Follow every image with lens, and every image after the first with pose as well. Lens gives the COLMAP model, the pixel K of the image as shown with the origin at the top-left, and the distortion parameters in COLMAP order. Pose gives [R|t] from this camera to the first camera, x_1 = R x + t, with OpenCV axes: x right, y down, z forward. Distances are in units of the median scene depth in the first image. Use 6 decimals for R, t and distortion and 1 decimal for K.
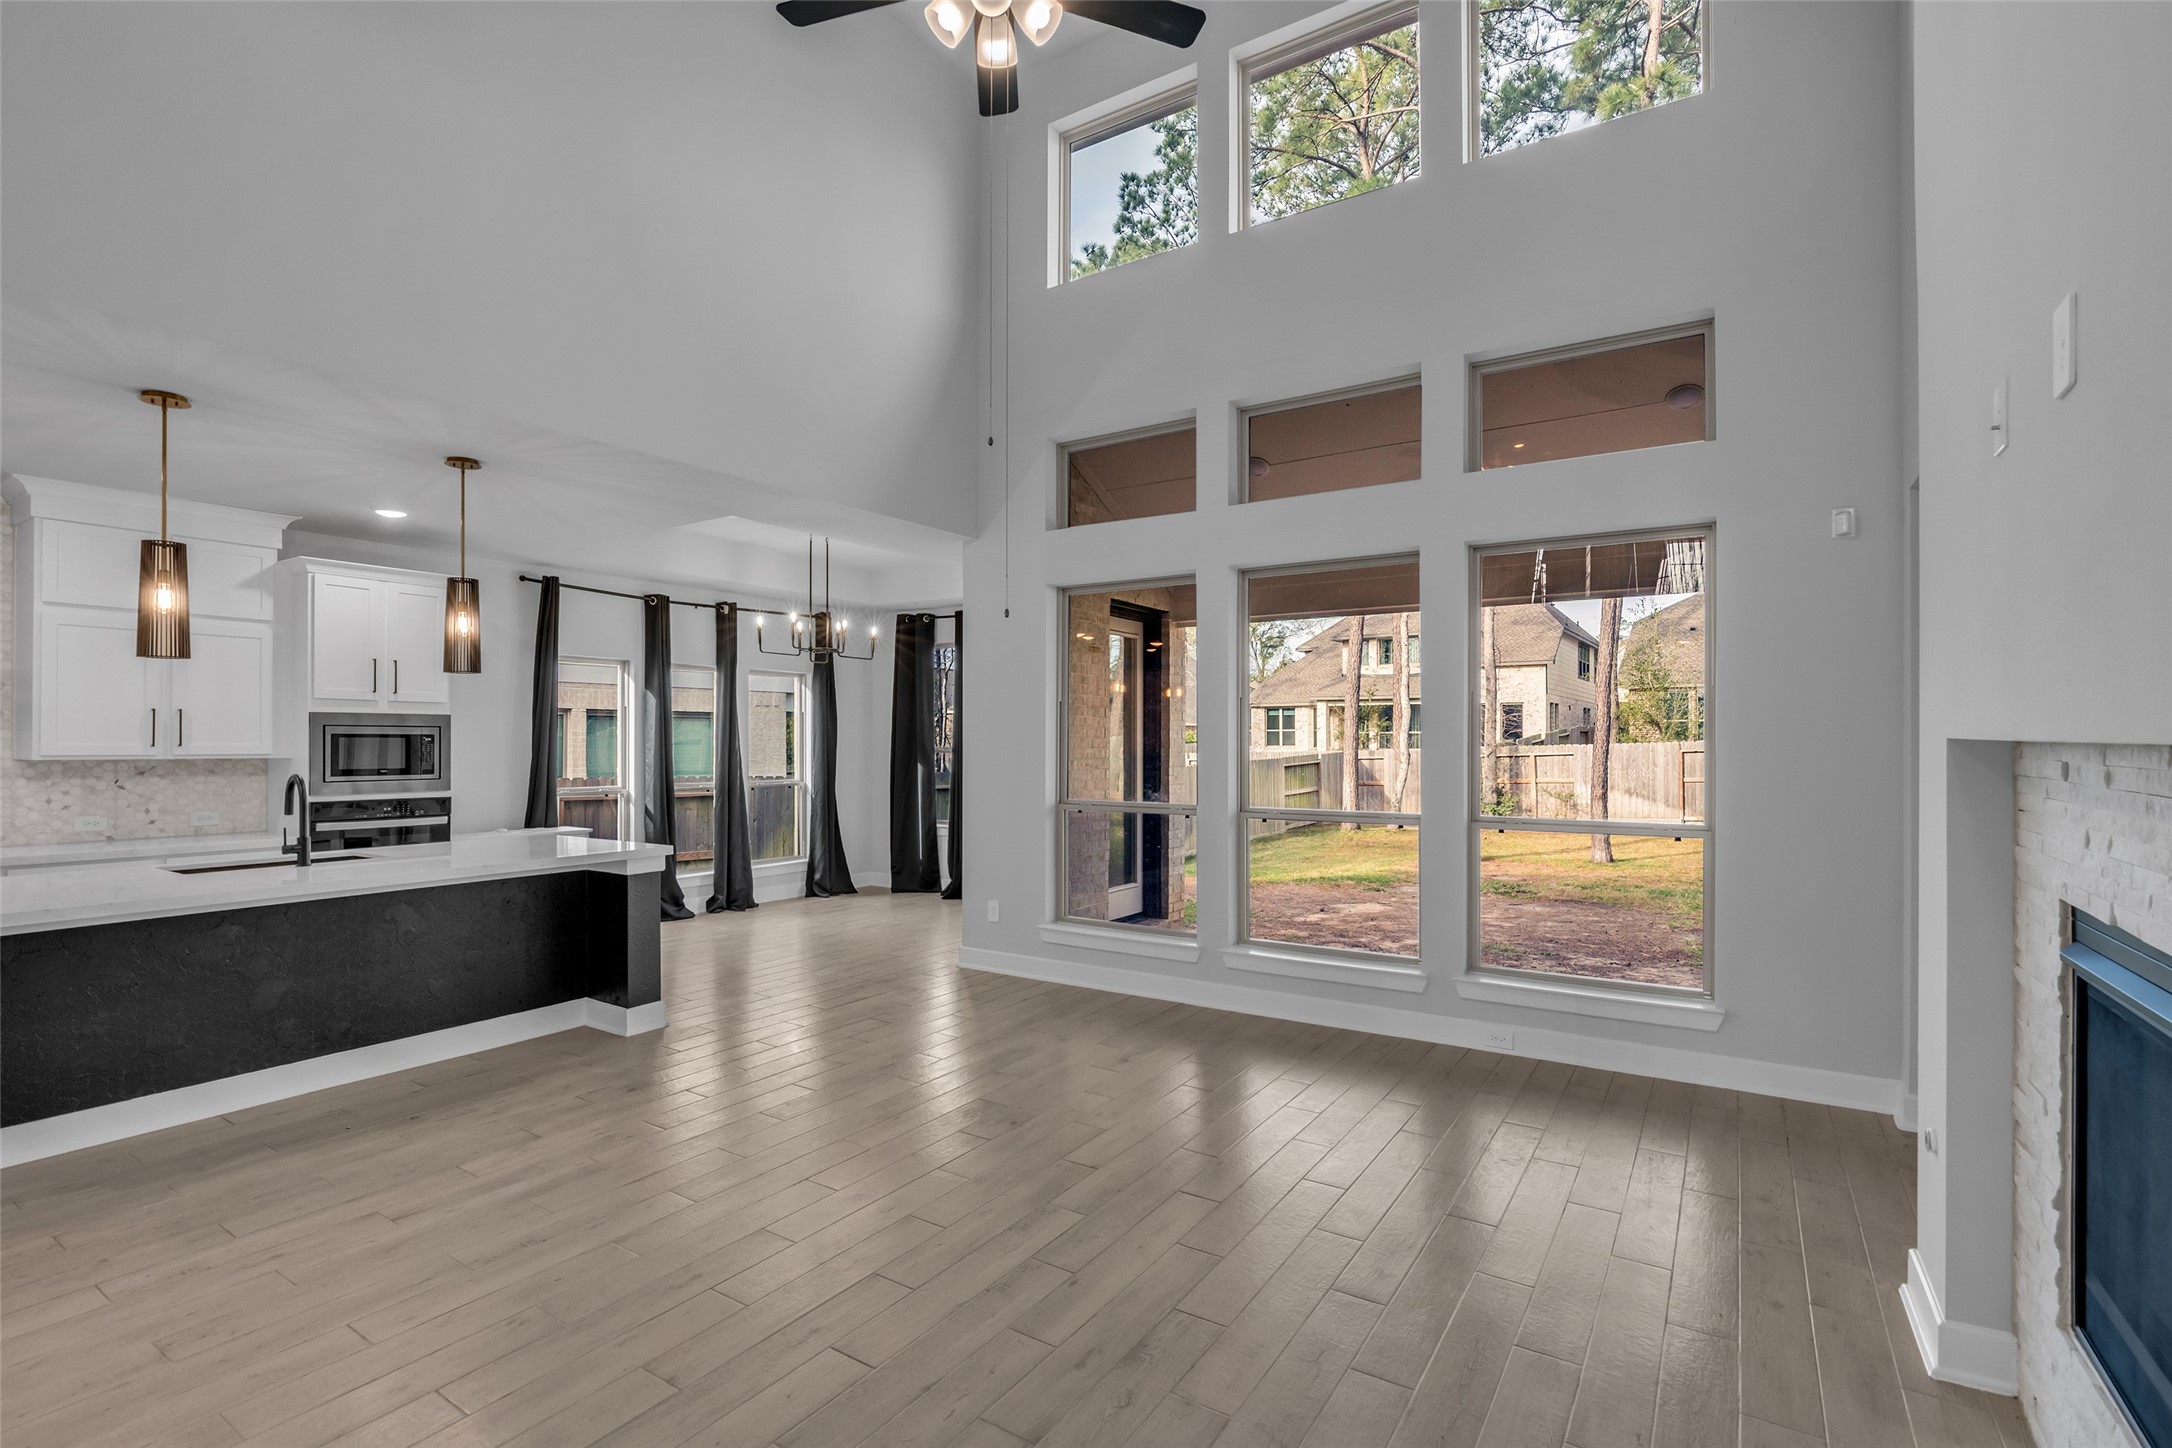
lens RADIAL K [[994.7, 0, 1076.2], [0, 994.7, 735.9], [0, 0, 1]] dist [-0.016070, -0.000221]
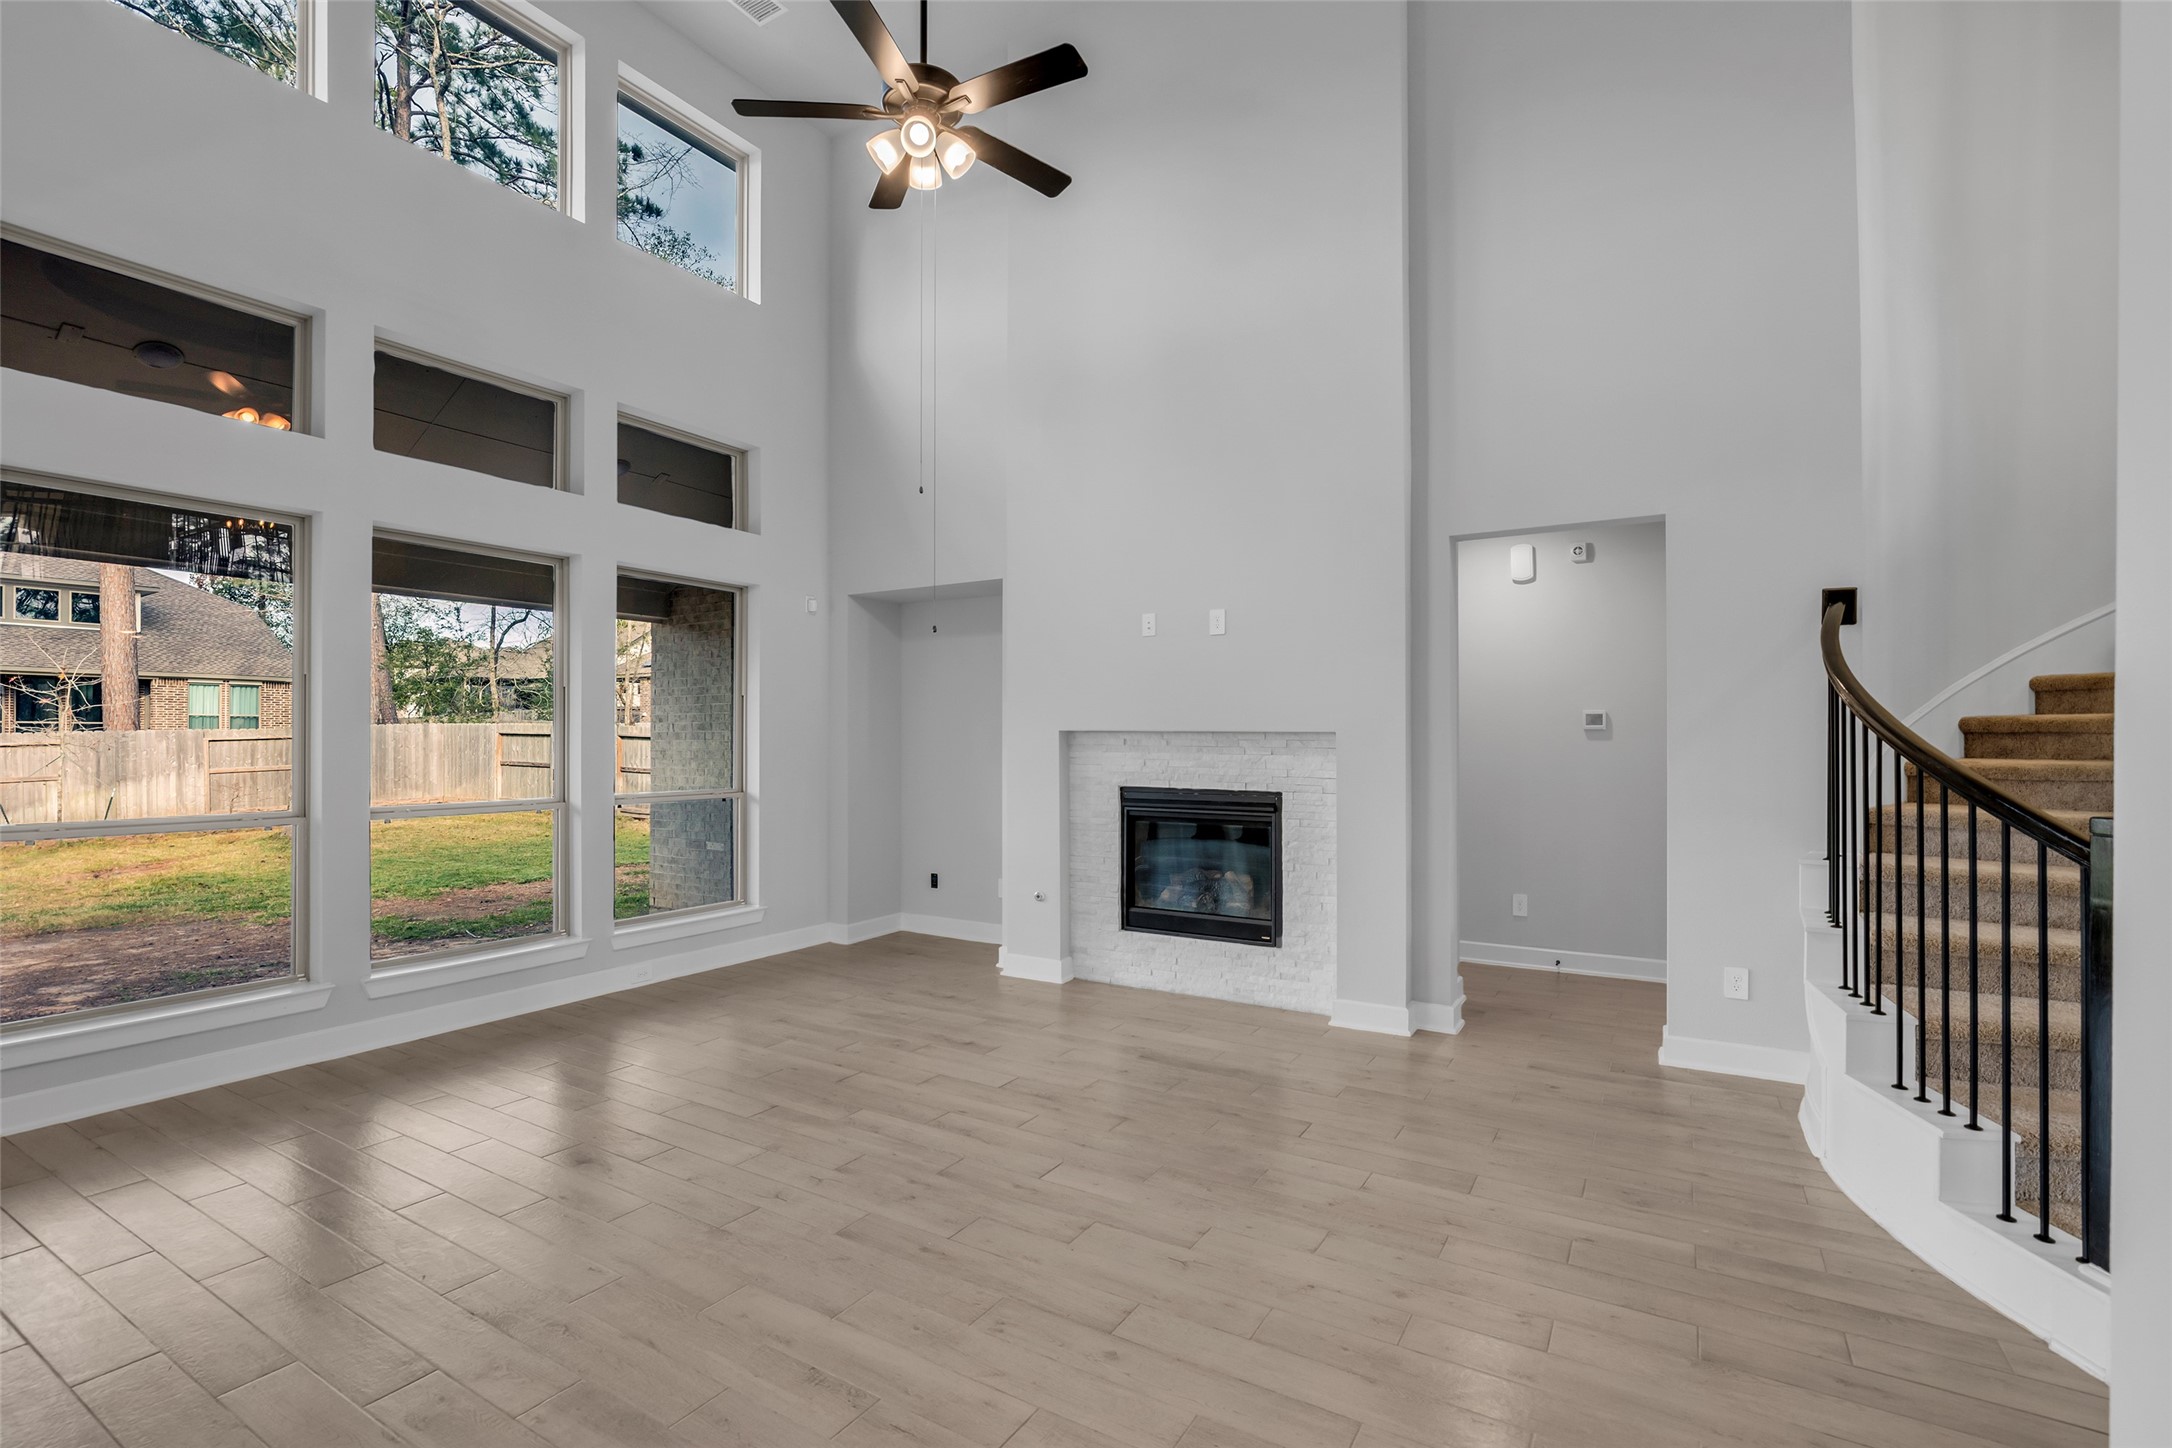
lens RADIAL K [[994.4, 0, 1071.4], [0, 994.4, 727.5], [0, 0, 1]] dist [-0.020128, 0.003891]
pose [[-0.030454, 0.011600, 0.999469, -0.687853], [-0.004825, 0.999919, -0.011752, 0.009923], [-0.999525, -0.005180, -0.030395, 0.429626]]
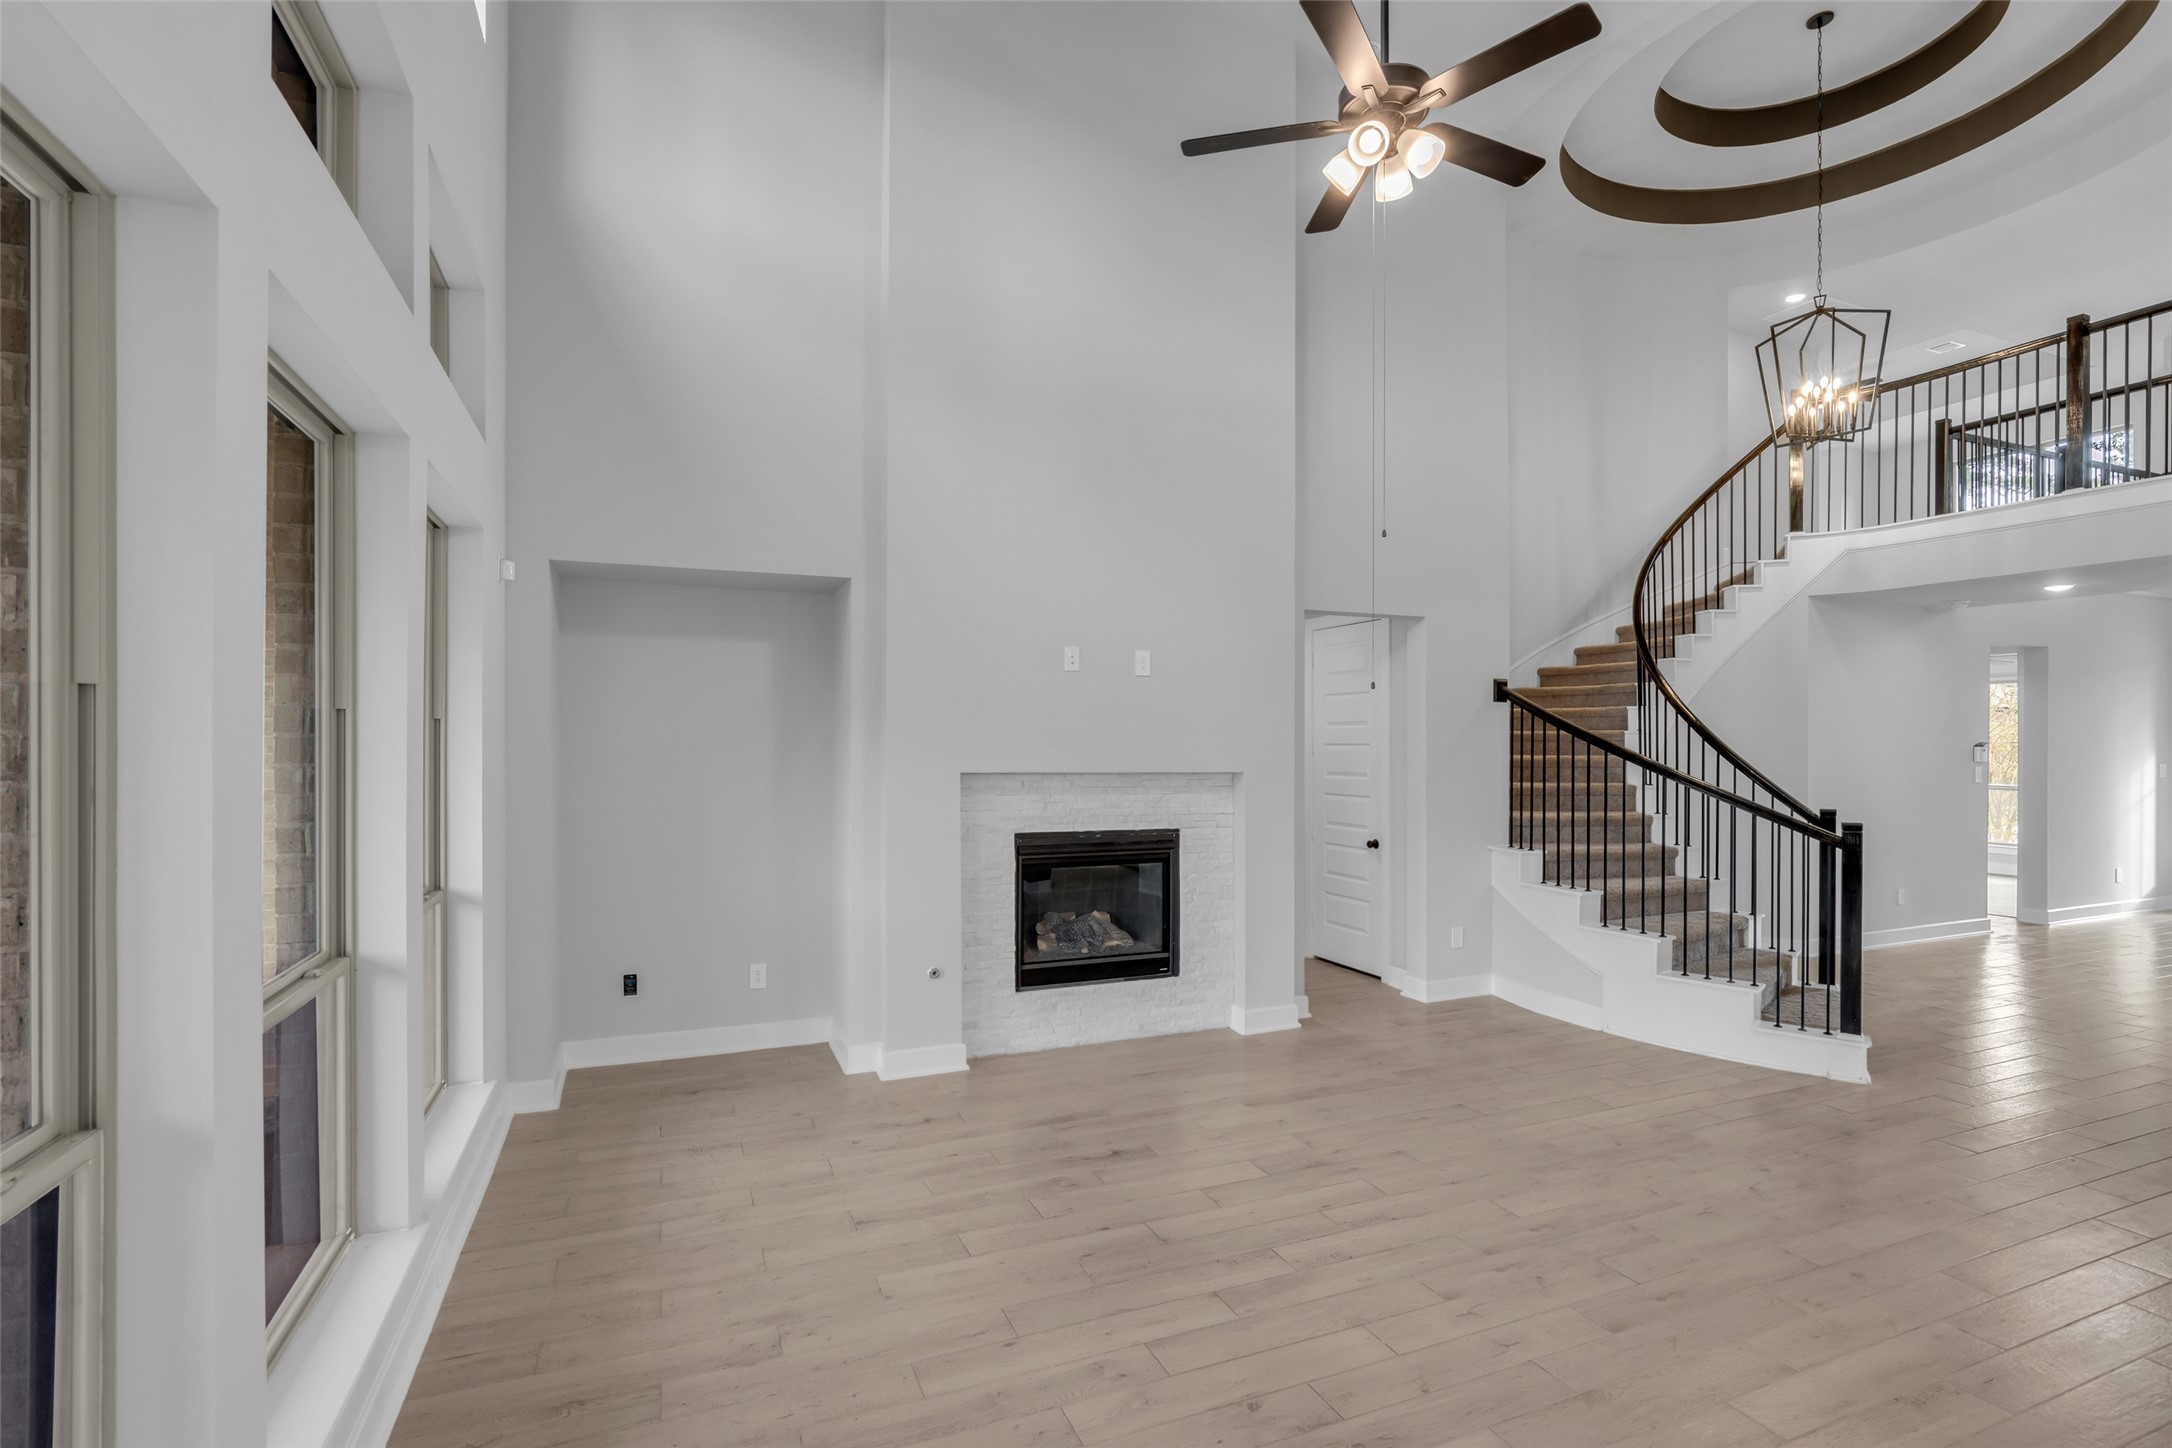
lens RADIAL K [[994.4, 0, 1077.0], [0, 994.4, 740.5], [0, 0, 1]] dist [-0.020128, 0.003891]
pose [[-0.826052, -0.001525, 0.563591, -0.223864], [-0.004998, 0.999977, -0.004619, -0.024454], [-0.563571, -0.006632, -0.826041, 1.089844]]
